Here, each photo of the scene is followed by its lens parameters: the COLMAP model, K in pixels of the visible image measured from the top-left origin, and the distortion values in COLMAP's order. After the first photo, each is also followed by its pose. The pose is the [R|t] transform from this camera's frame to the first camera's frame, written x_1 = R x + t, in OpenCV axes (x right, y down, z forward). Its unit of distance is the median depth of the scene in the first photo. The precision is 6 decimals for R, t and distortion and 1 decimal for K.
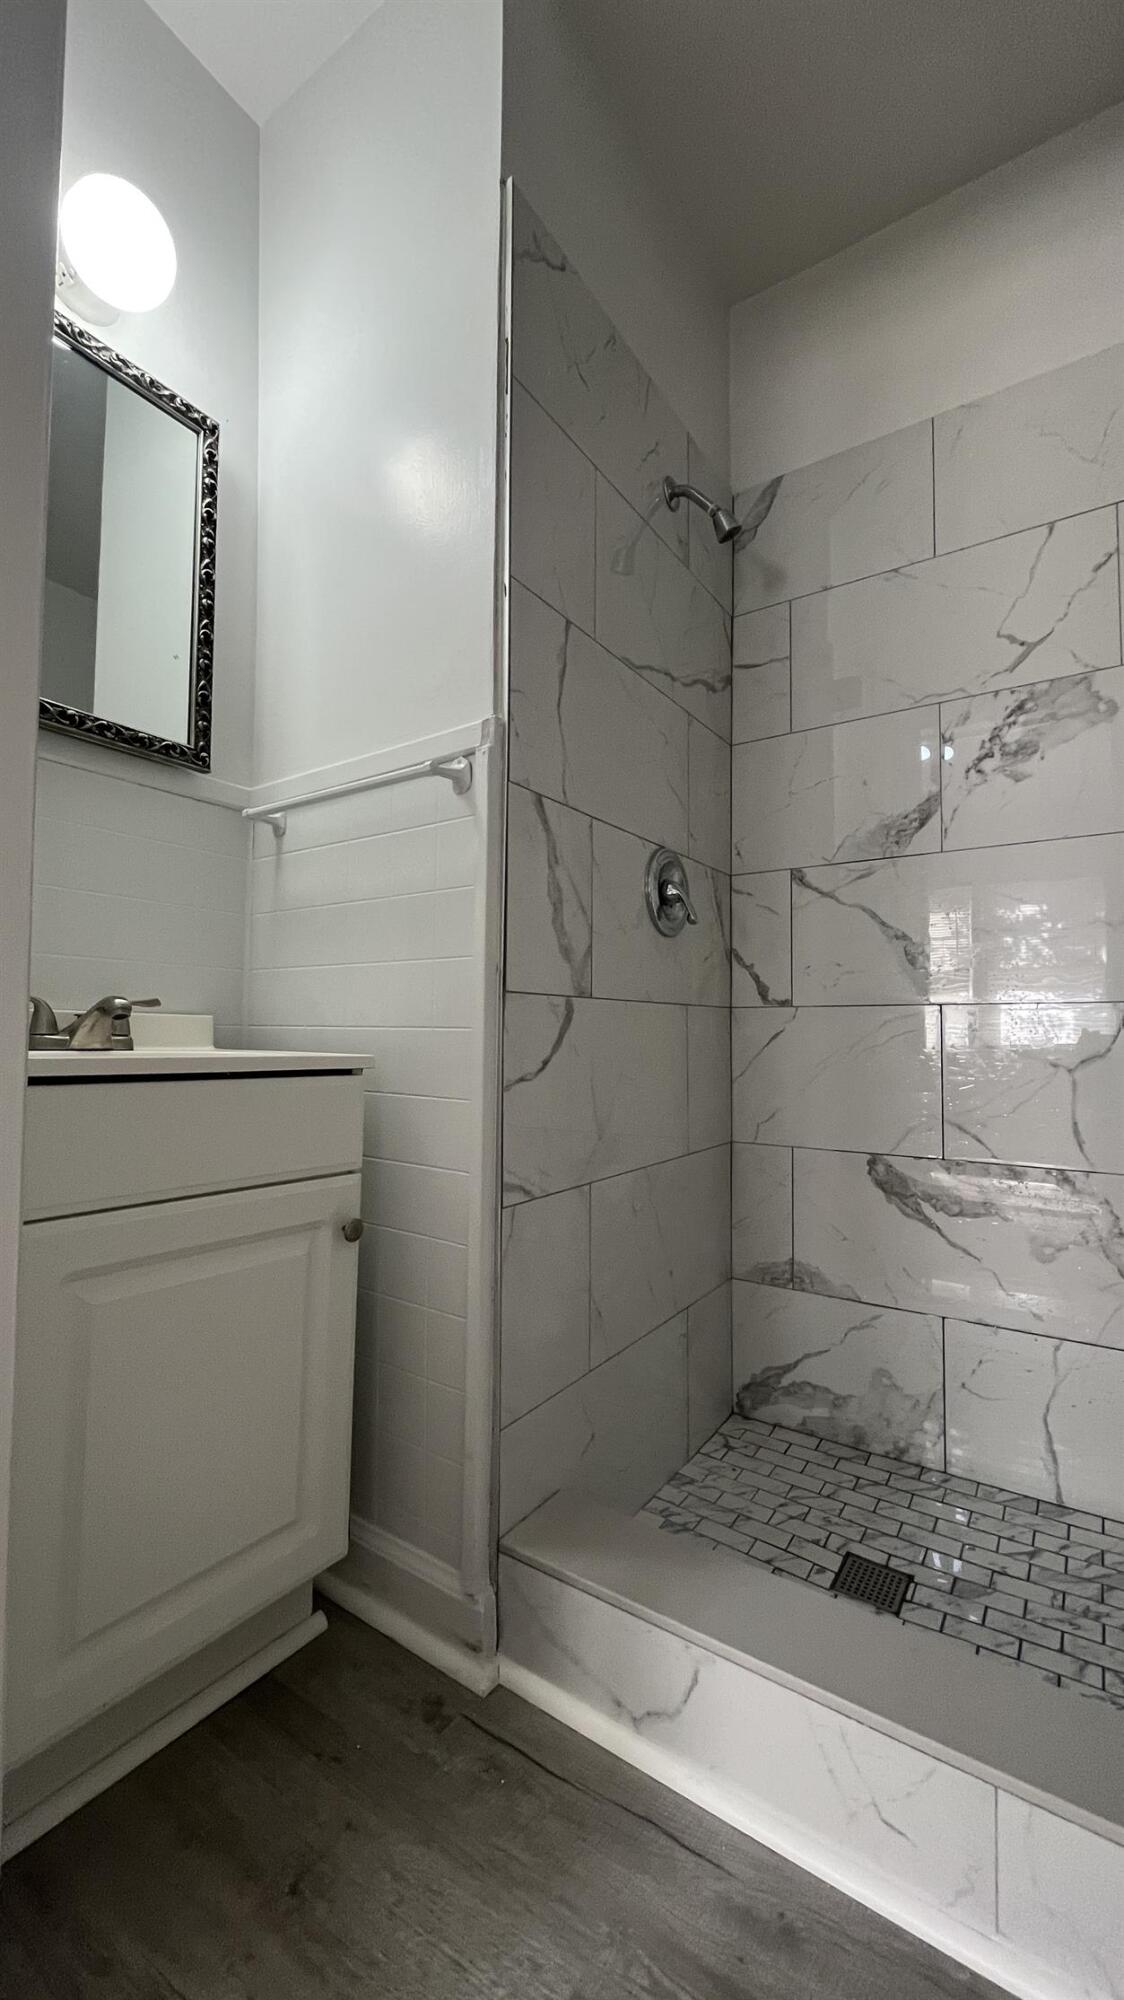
lens RADIAL K [[805.6, 0, 562.2], [0, 805.6, 1000.5], [0, 0, 1]] dist [-0.000618, 0.000080]
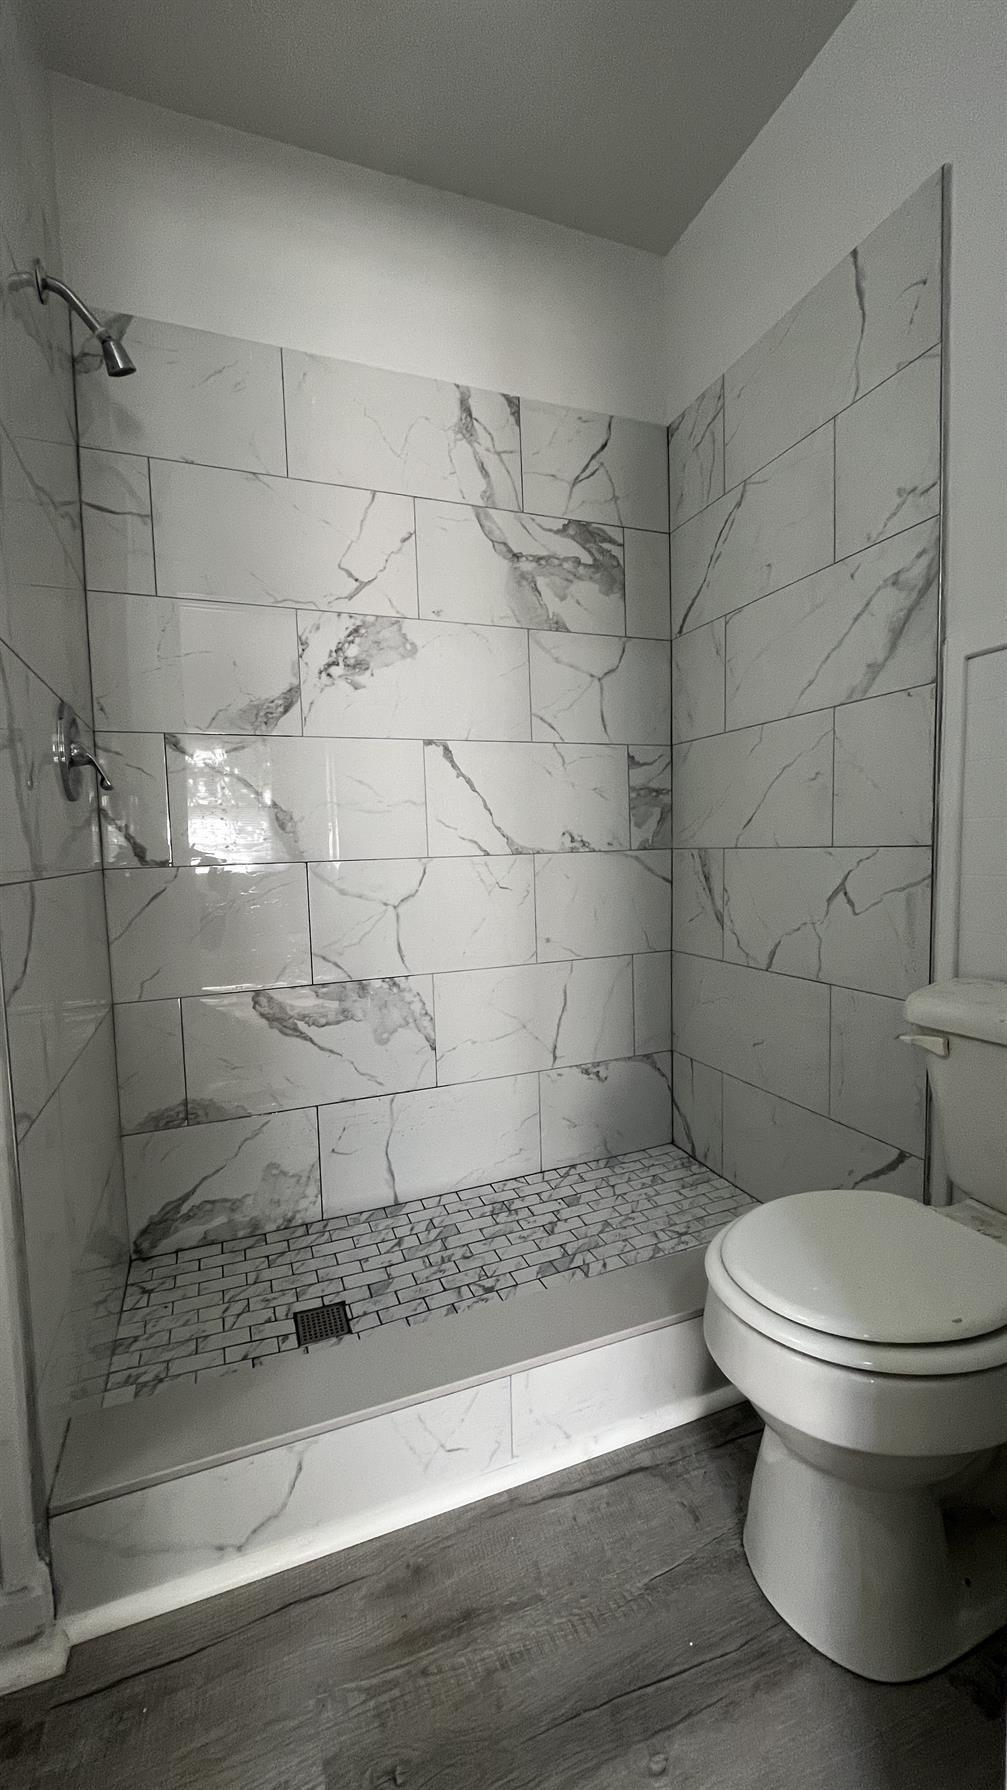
lens RADIAL K [[721.0, 0, 502.1], [0, 721.0, 895.5], [0, 0, 1]] dist [-0.000618, 0.000080]
pose [[0.568553, -0.081199, 0.818629, -0.278275], [0.001464, 0.995215, 0.097698, -0.053152], [-0.822645, -0.054348, 0.565951, 0.127956]]
